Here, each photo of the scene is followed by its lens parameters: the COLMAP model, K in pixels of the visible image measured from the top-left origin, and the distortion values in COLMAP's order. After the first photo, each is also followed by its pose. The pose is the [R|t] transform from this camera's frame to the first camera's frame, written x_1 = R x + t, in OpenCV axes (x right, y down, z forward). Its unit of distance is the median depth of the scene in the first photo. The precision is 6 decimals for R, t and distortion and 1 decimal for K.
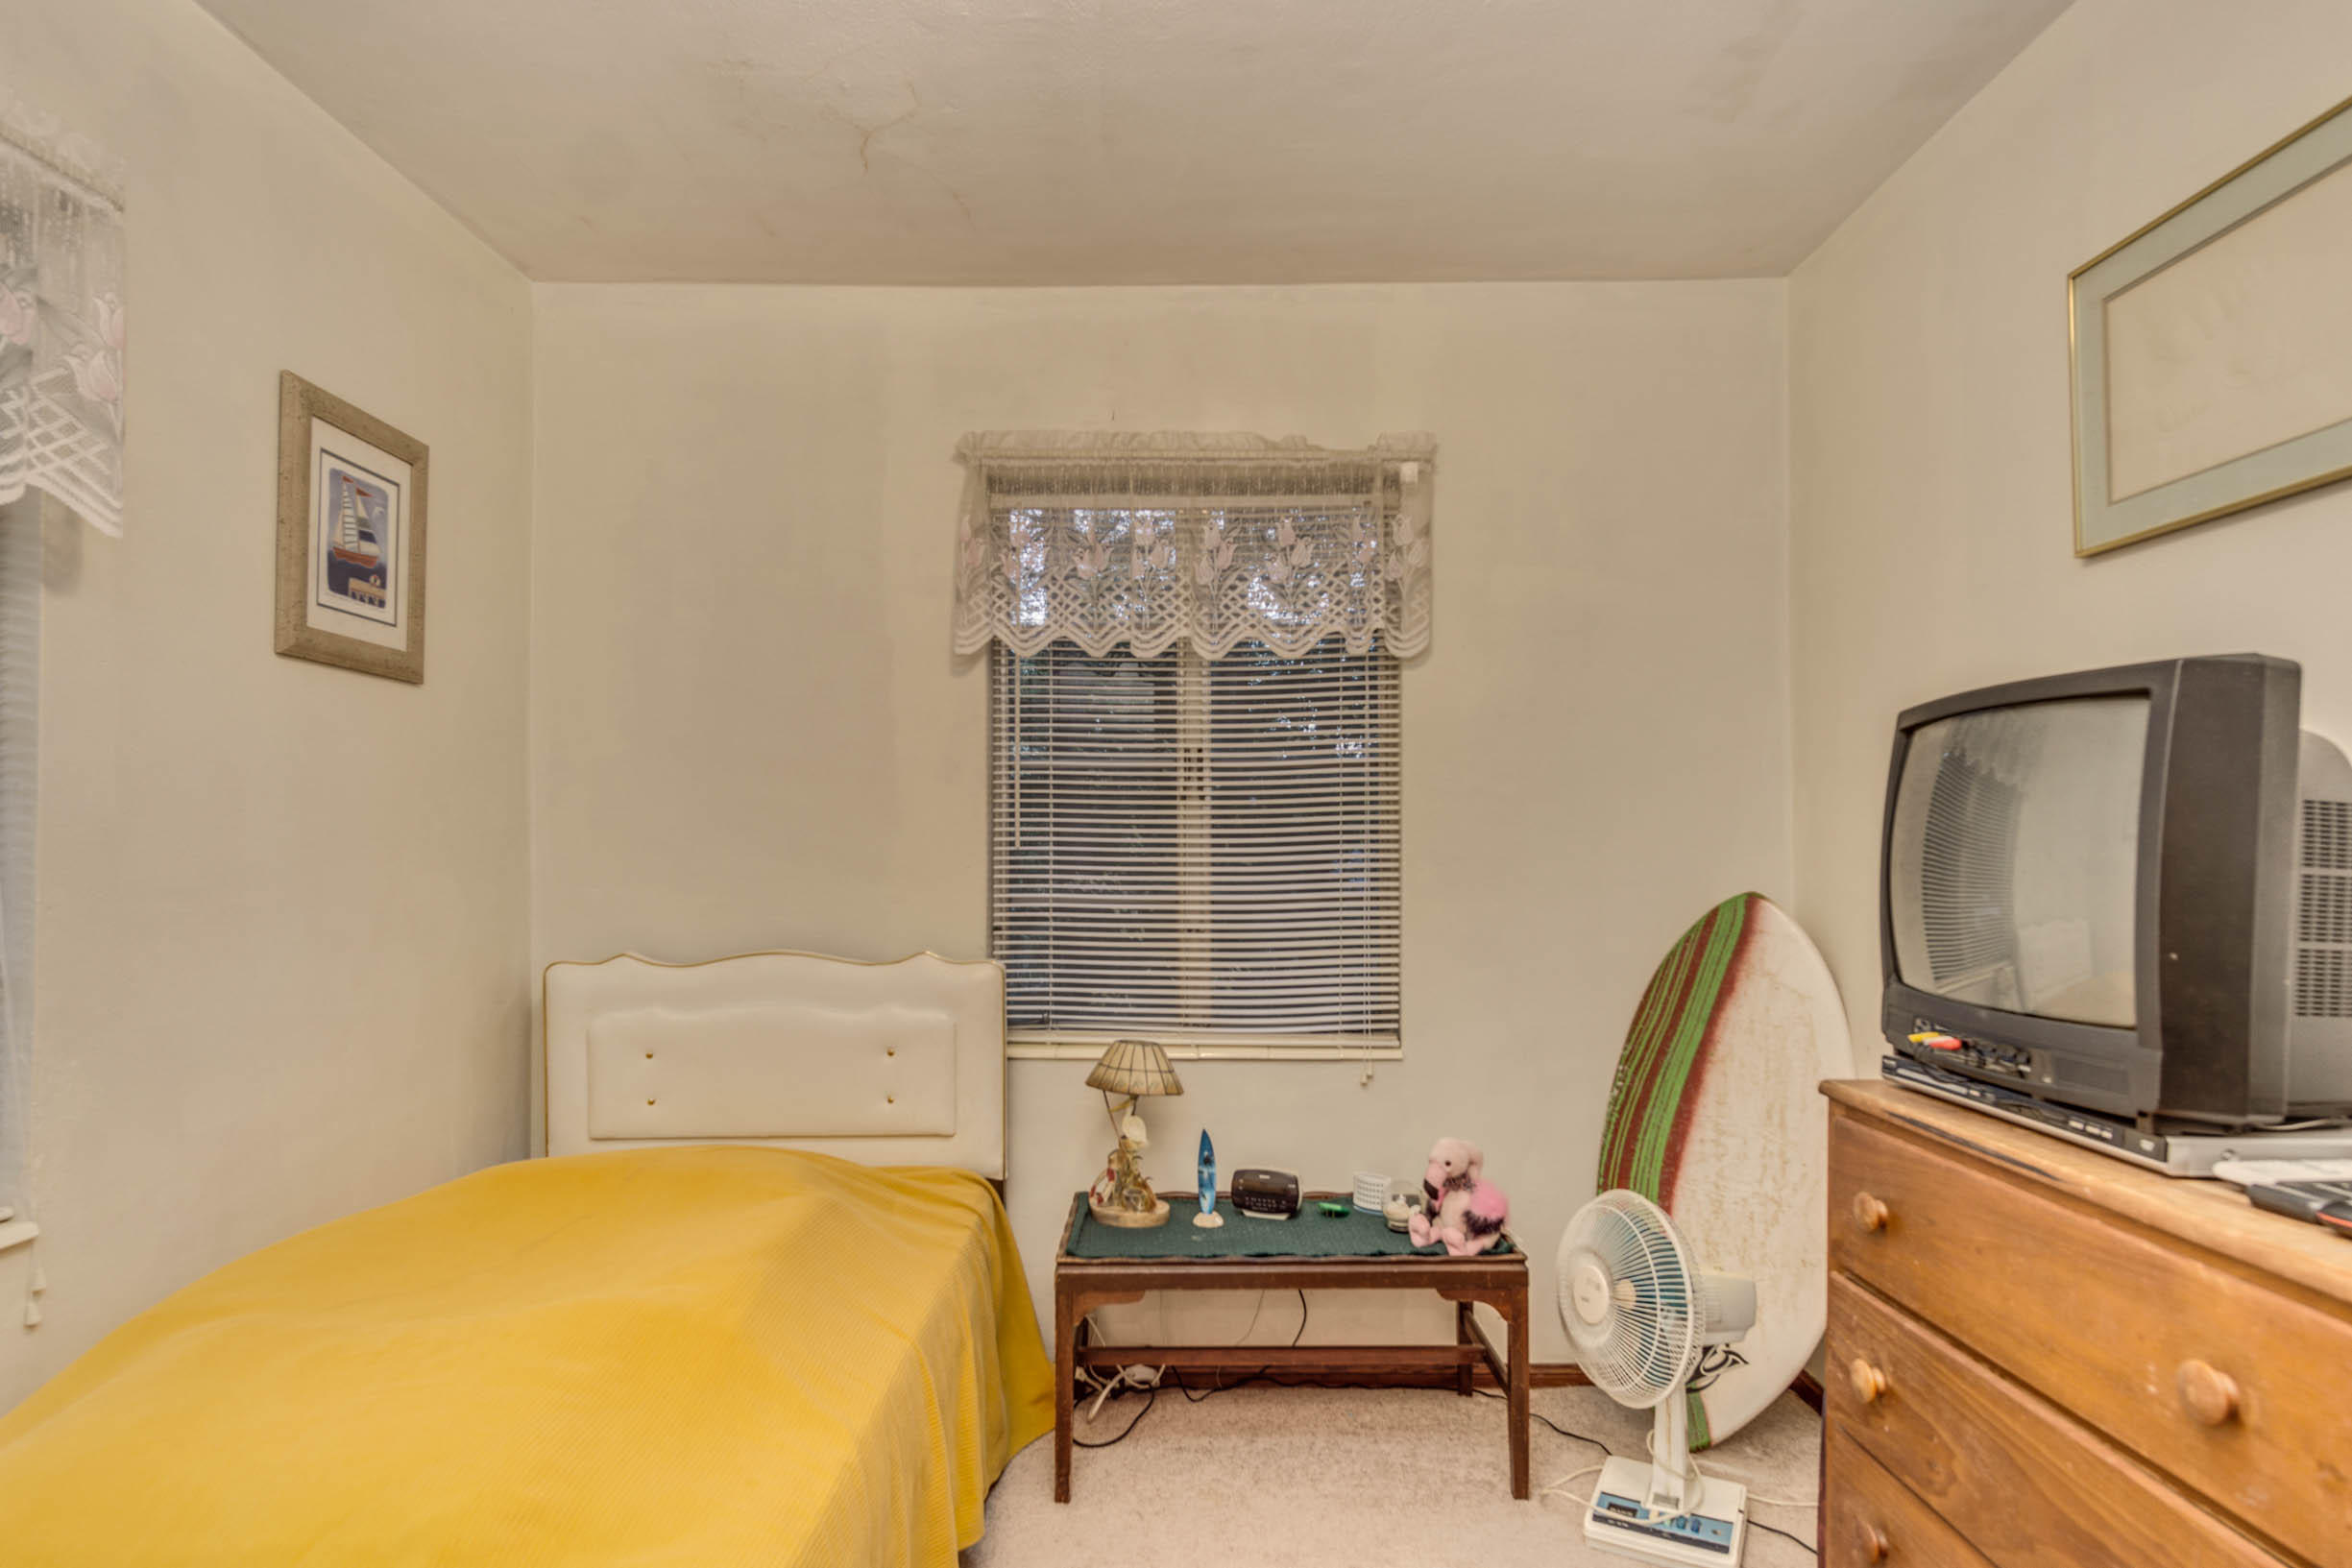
lens RADIAL K [[1254.2, 0, 1173.6], [0, 1254.2, 821.4], [0, 0, 1]] dist [0.000984, 0.000990]
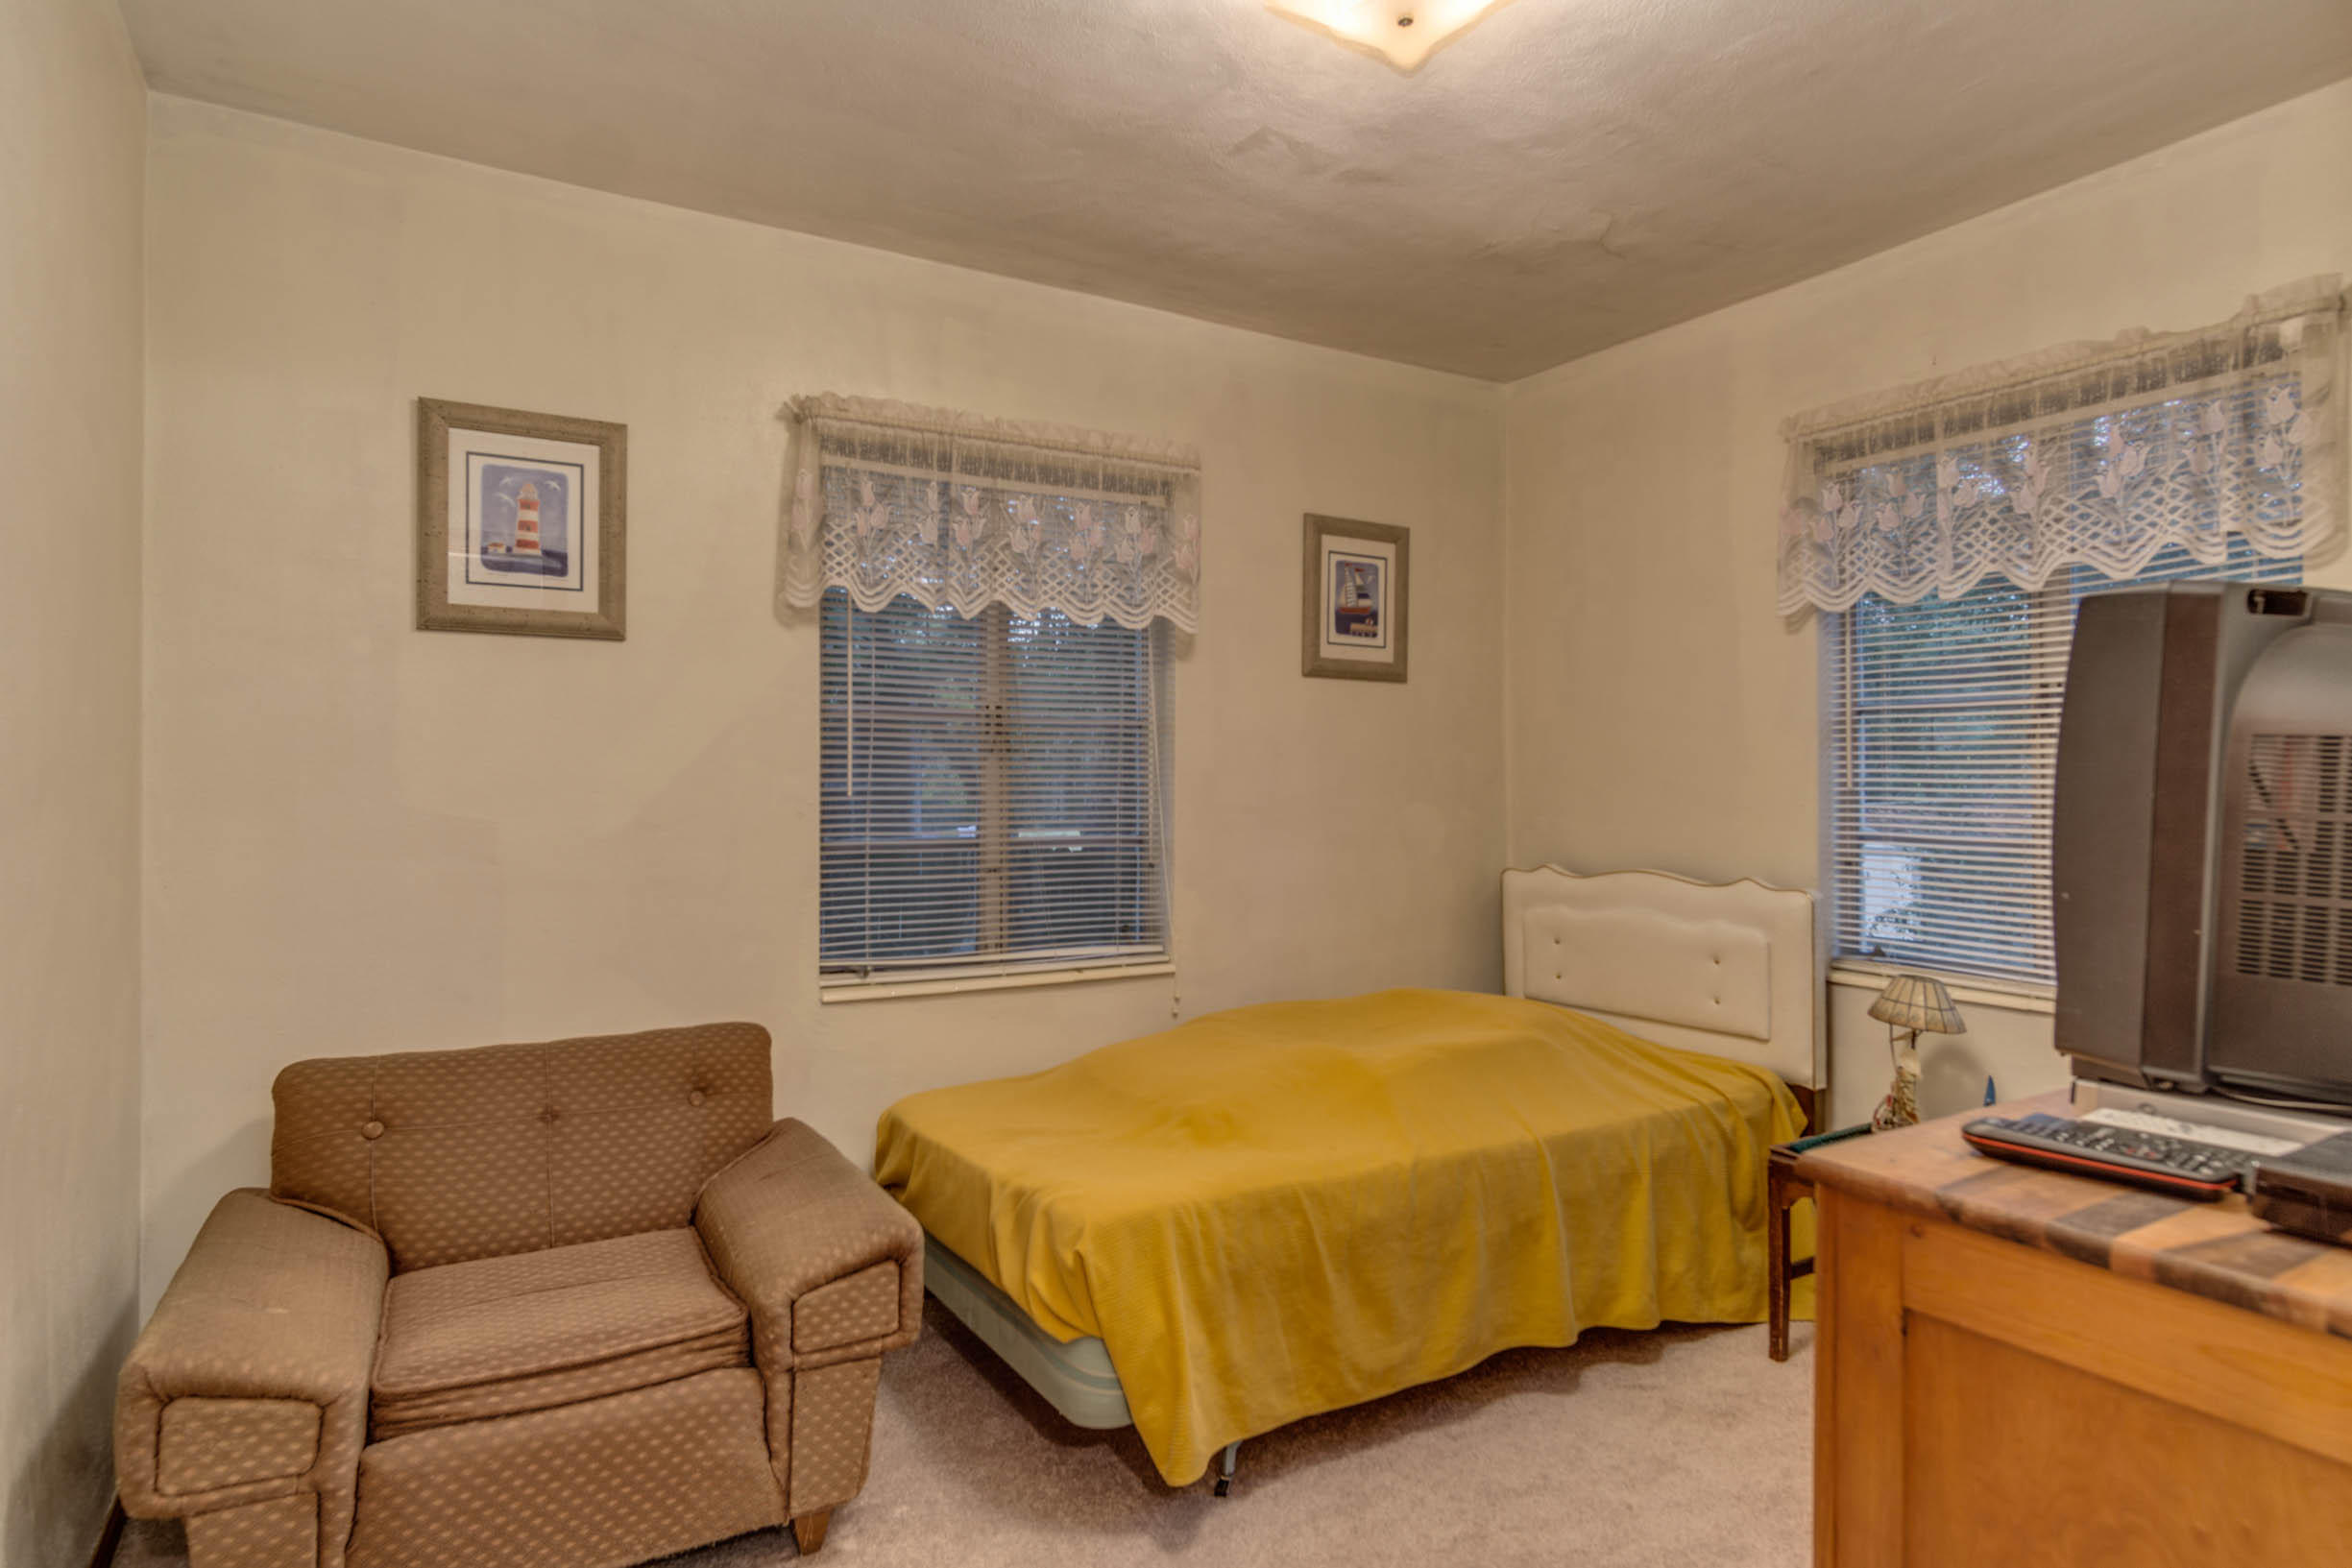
lens RADIAL K [[1251.3, 0, 1178.2], [0, 1251.3, 746.1], [0, 0, 1]] dist [0.002886, 0.001427]
pose [[0.526468, -0.025122, -0.849824, 0.529536], [0.013468, 0.999684, -0.021208, -0.000086], [0.850088, -0.000280, 0.526640, -0.054258]]
